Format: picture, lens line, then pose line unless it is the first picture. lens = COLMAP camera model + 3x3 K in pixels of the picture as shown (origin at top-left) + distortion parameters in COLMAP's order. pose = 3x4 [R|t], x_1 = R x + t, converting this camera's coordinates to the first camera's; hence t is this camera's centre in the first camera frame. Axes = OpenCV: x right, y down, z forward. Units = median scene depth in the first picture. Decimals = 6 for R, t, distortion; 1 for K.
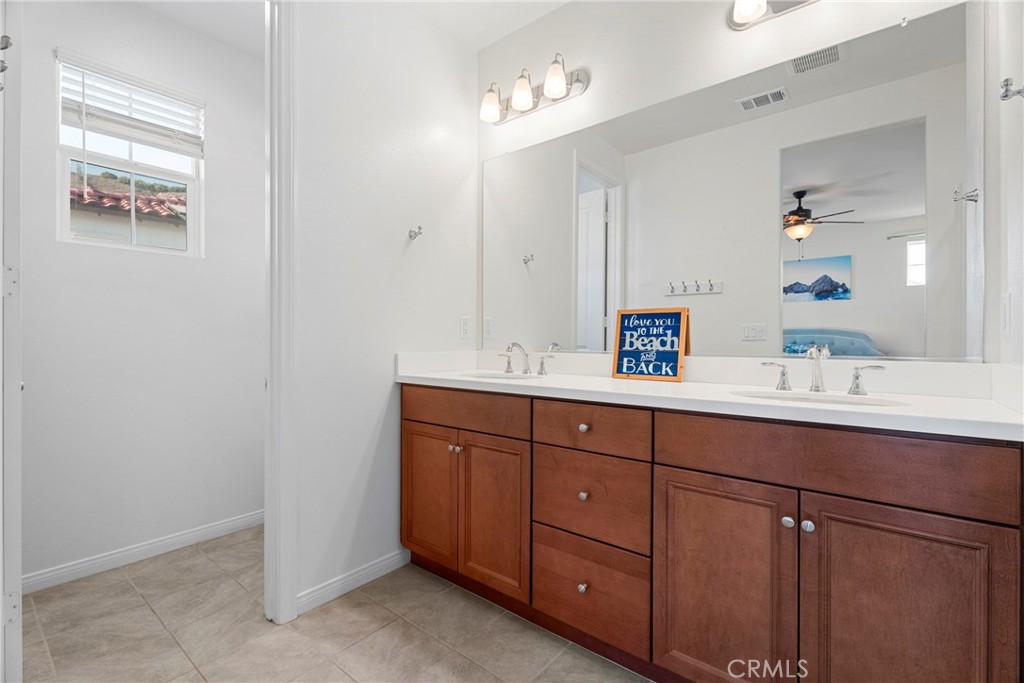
lens RADIAL K [[452.6, 0, 514.0], [0, 452.6, 340.6], [0, 0, 1]] dist [-0.002680, -0.000371]
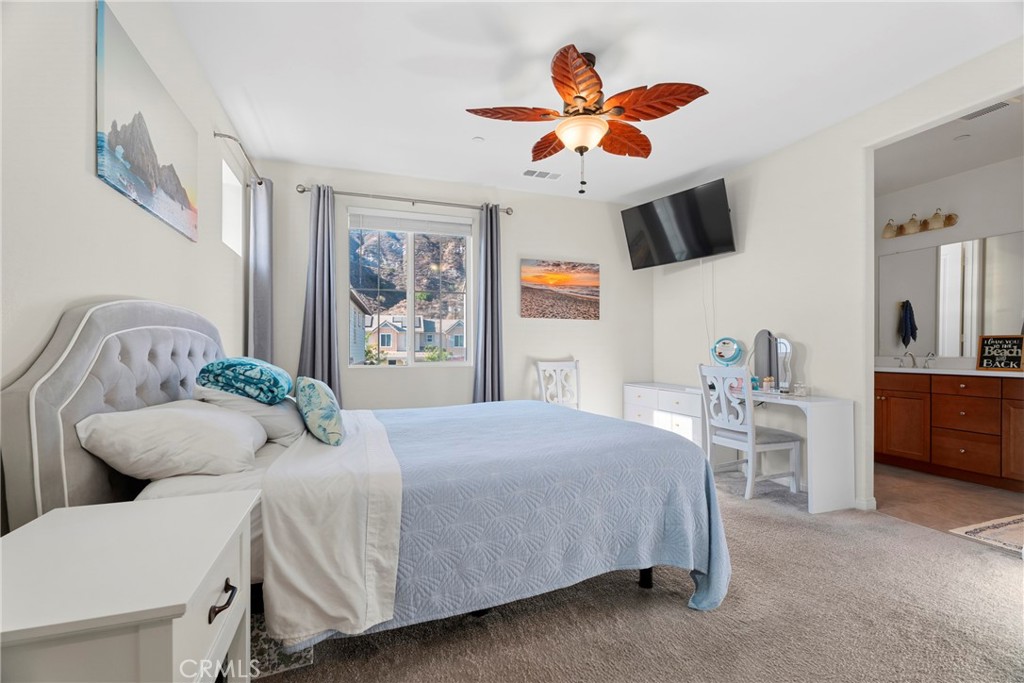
lens RADIAL K [[452.6, 0, 510.1], [0, 452.6, 345.6], [0, 0, 1]] dist [-0.002680, -0.000371]
pose [[0.846592, -0.001684, -0.532239, -0.498046], [-0.004894, 0.999928, -0.010948, 0.008769], [0.532219, 0.011873, 0.846523, -1.912761]]
